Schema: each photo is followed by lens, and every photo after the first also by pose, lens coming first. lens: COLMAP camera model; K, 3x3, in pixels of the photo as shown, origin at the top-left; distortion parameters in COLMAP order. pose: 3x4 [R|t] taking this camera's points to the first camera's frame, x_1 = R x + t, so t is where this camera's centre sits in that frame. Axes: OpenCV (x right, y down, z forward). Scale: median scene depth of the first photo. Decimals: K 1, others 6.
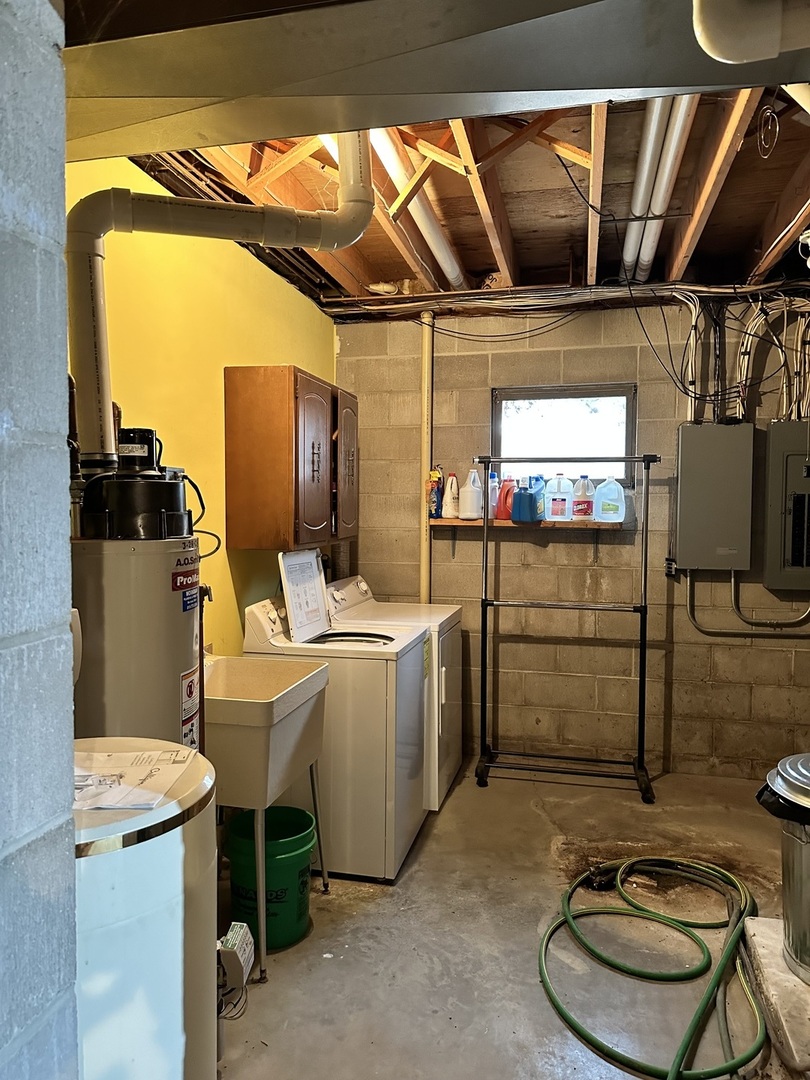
lens RADIAL K [[749.0, 0, 412.5], [0, 749.0, 535.8], [0, 0, 1]] dist [0.062071, -0.085378]
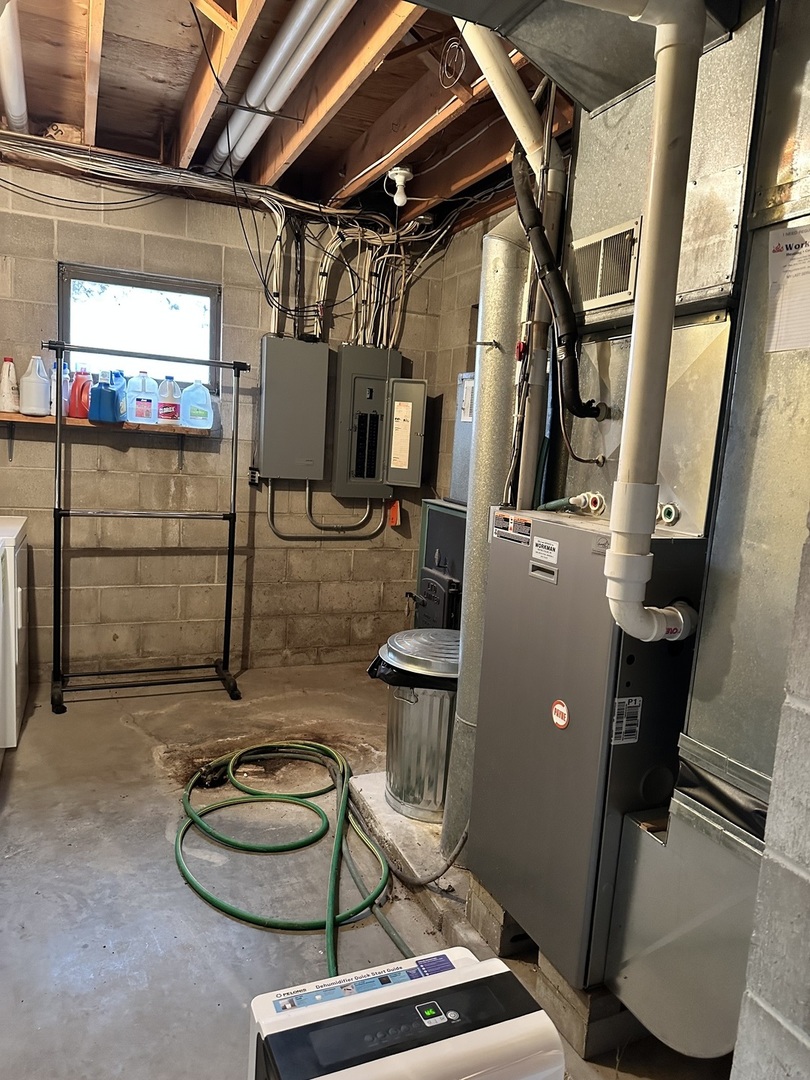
lens RADIAL K [[749.0, 0, 412.4], [0, 749.0, 540.8], [0, 0, 1]] dist [0.062071, -0.085378]
pose [[0.804244, -0.034347, 0.593305, -0.098328], [-0.038582, 0.993205, 0.109797, 0.008766], [-0.593045, -0.111194, 0.797454, 0.040998]]
